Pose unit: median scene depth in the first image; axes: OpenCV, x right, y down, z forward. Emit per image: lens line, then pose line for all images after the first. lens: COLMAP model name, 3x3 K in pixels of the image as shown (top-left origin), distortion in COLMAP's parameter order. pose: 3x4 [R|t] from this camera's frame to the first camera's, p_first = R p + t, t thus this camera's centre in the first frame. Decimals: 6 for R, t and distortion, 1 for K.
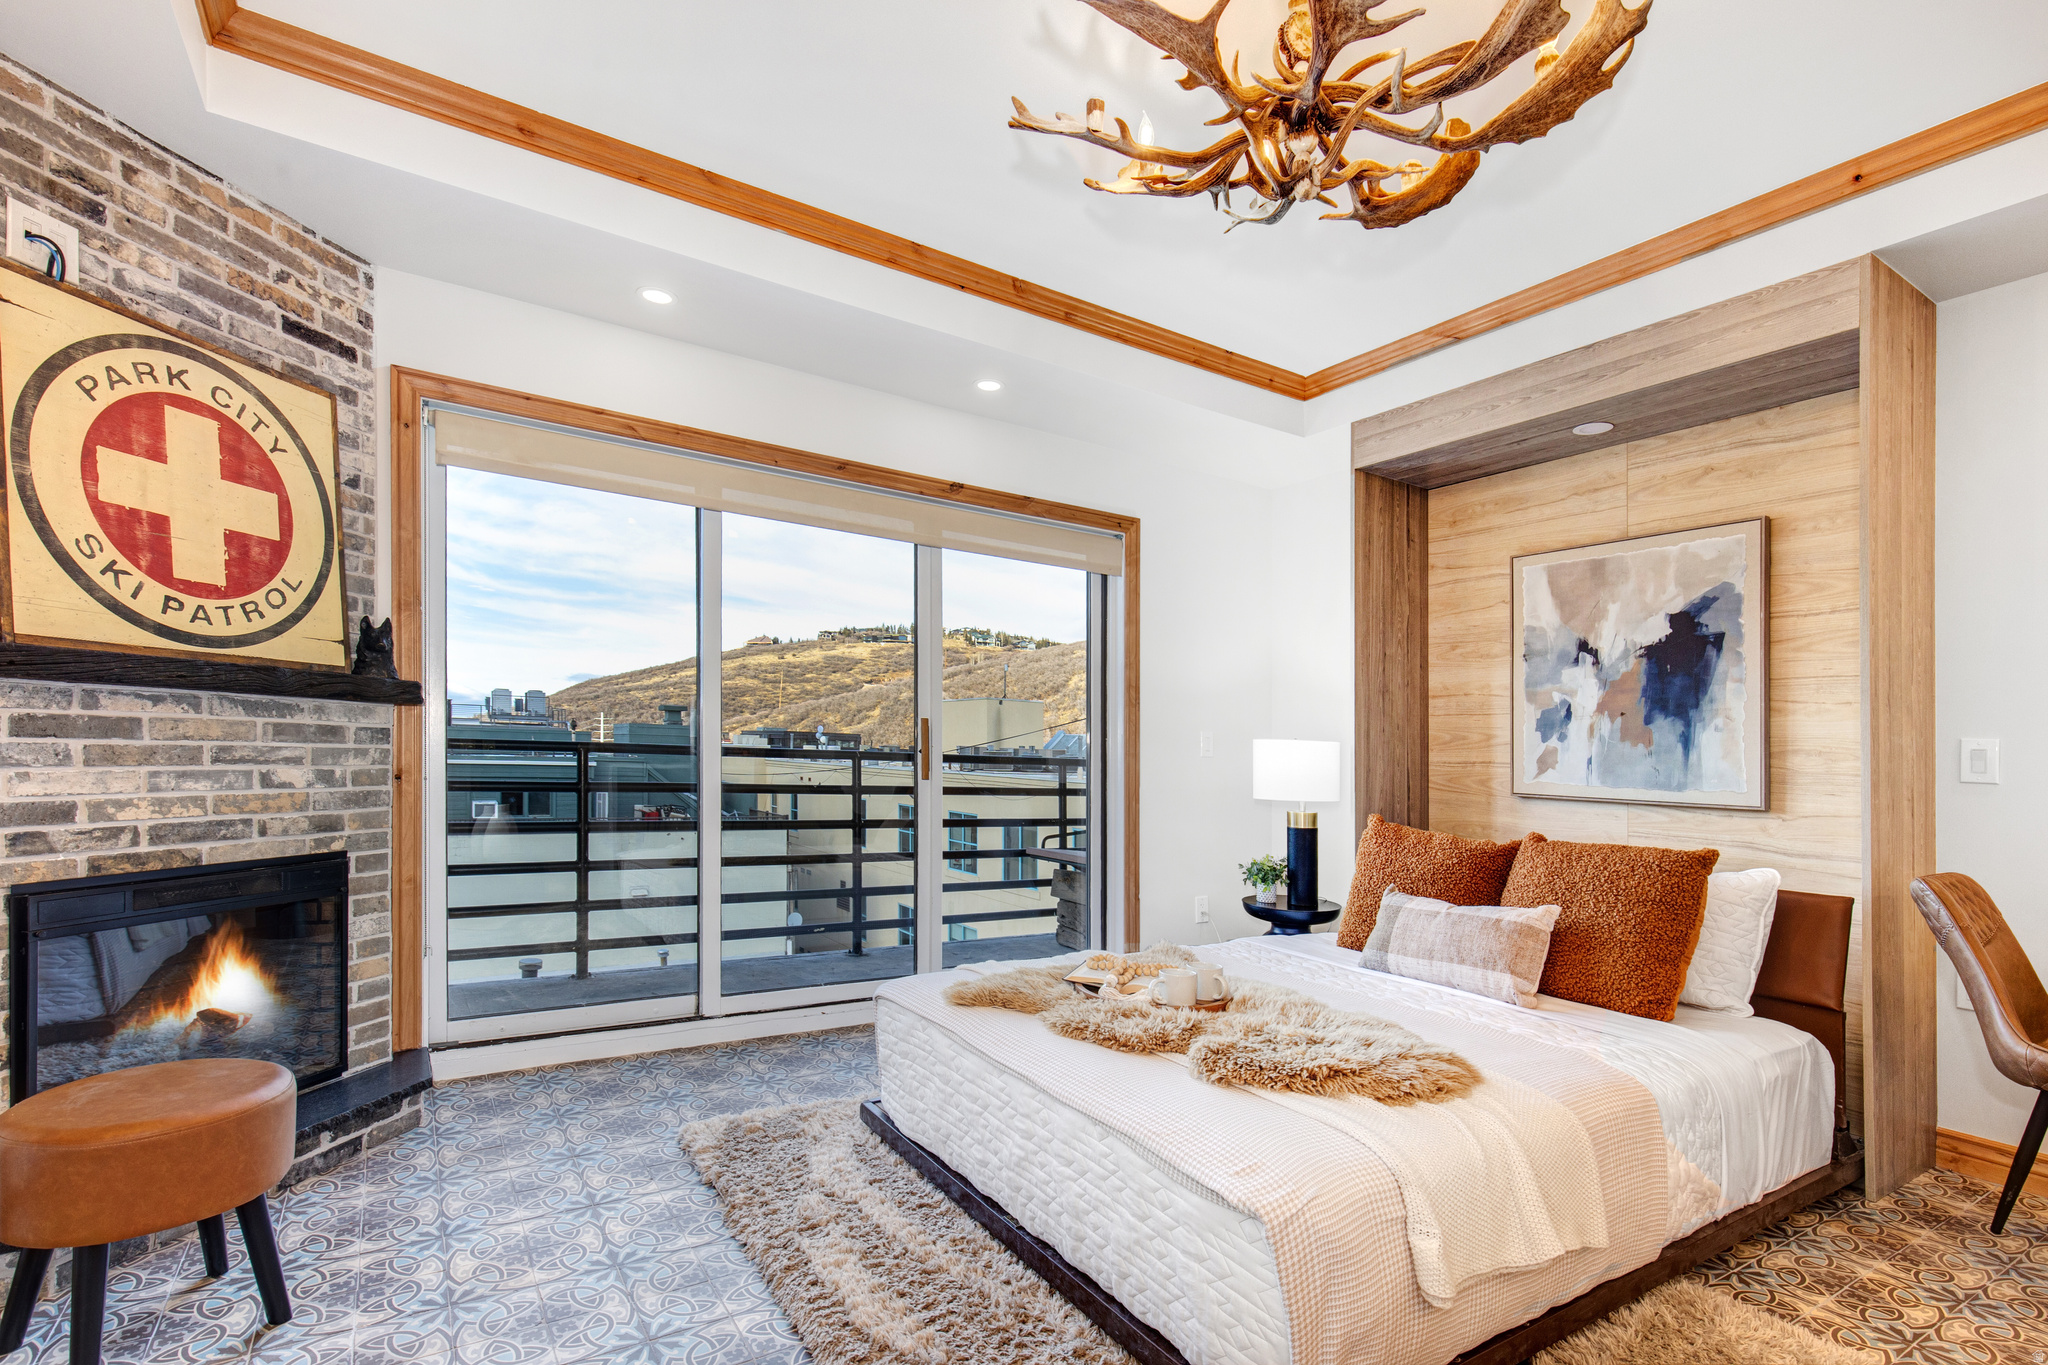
lens RADIAL K [[959.2, 0, 1033.4], [0, 959.2, 798.4], [0, 0, 1]] dist [0.006668, -0.002182]
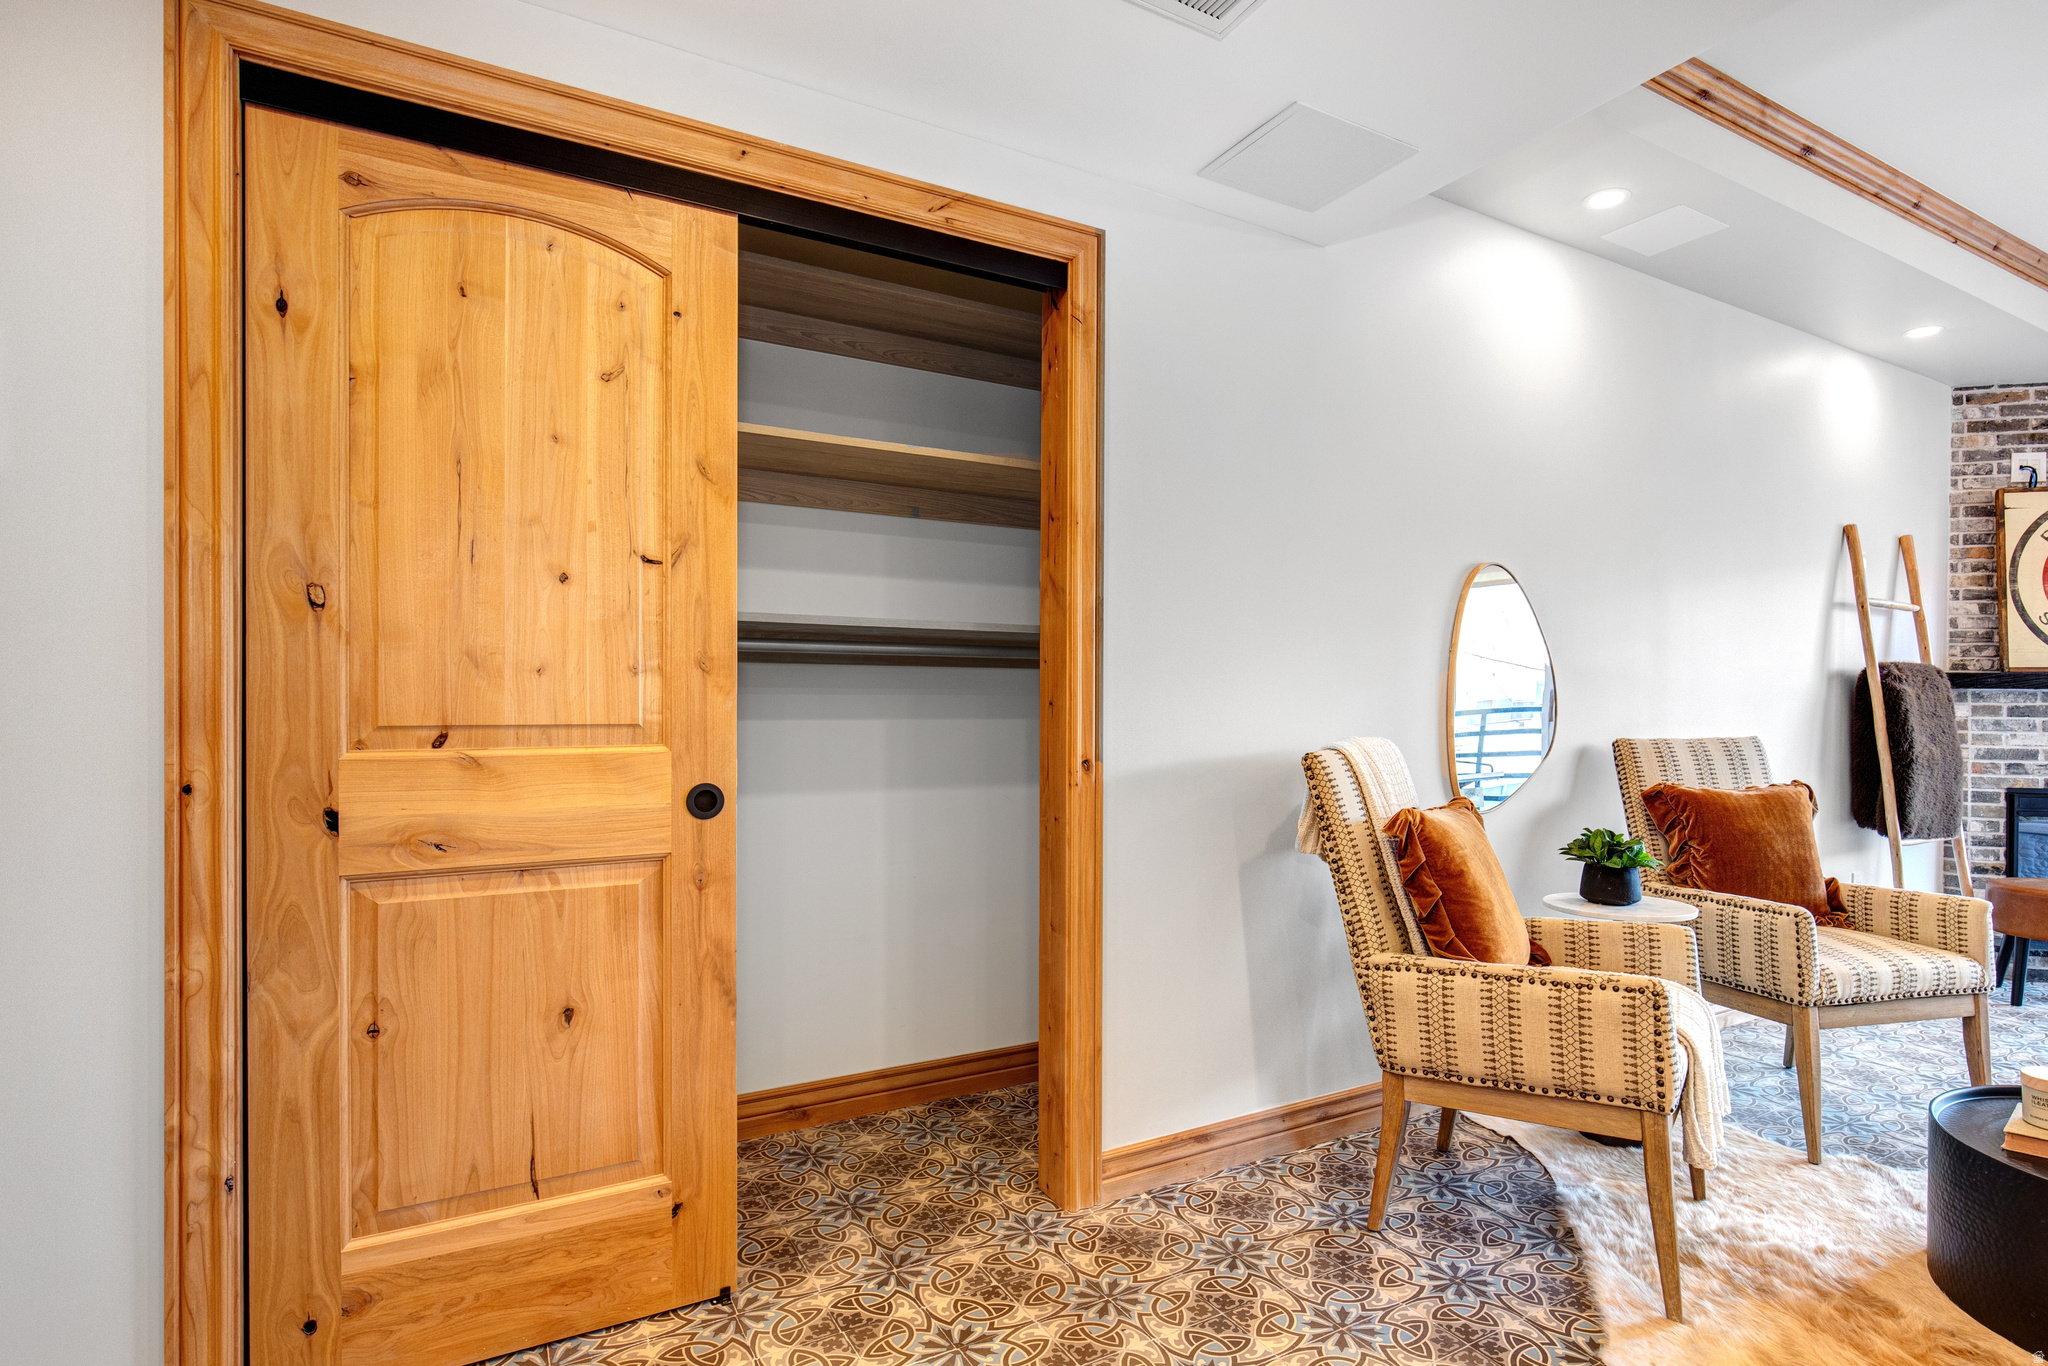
lens RADIAL K [[1022.7, 0, 1078.2], [0, 1022.7, 708.3], [0, 0, 1]] dist [0.000379, -0.004641]
pose [[-0.039959, -0.029577, -0.998763, 0.737803], [-0.052038, 0.998267, -0.027480, 0.050392], [0.997845, 0.050875, -0.041429, -0.550653]]
